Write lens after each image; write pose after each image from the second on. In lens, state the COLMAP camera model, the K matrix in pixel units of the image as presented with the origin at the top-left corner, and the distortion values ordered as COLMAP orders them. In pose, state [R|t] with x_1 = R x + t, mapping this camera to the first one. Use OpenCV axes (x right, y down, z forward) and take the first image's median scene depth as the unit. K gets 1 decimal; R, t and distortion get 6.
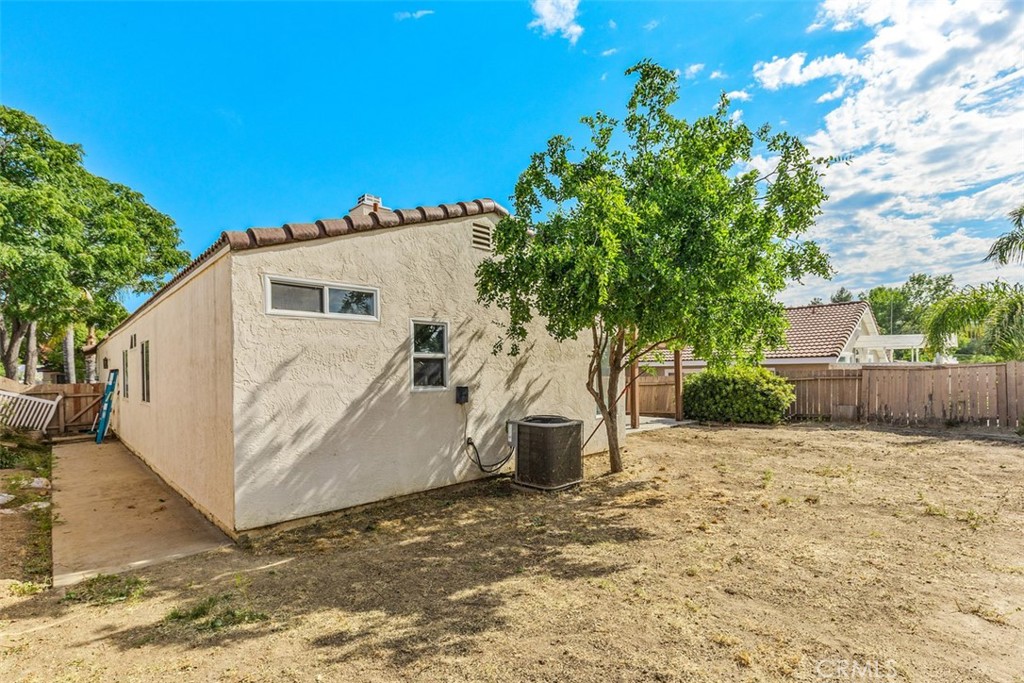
lens RADIAL K [[469.7, 0, 509.7], [0, 469.7, 366.3], [0, 0, 1]] dist [-0.003212, 0.000100]
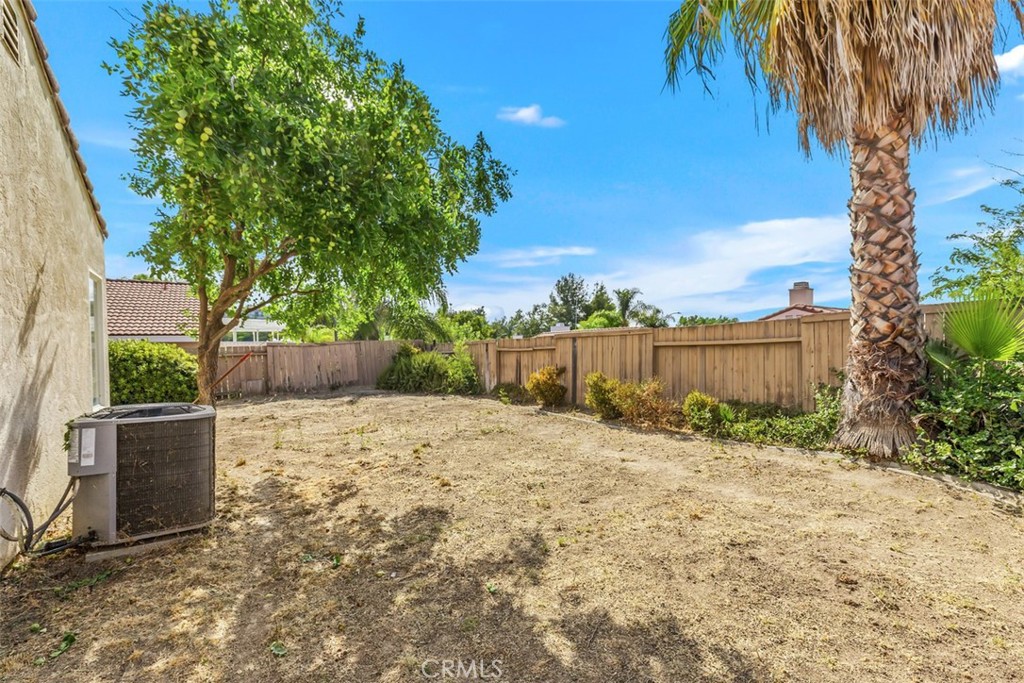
lens RADIAL K [[463.2, 0, 510.6], [0, 463.2, 344.6], [0, 0, 1]] dist [-0.002013, -0.000119]
pose [[0.189569, 0.013632, 0.981773, -0.245566], [0.008225, 0.999846, -0.015471, 0.031576], [-0.981833, 0.011008, 0.189428, 0.318551]]
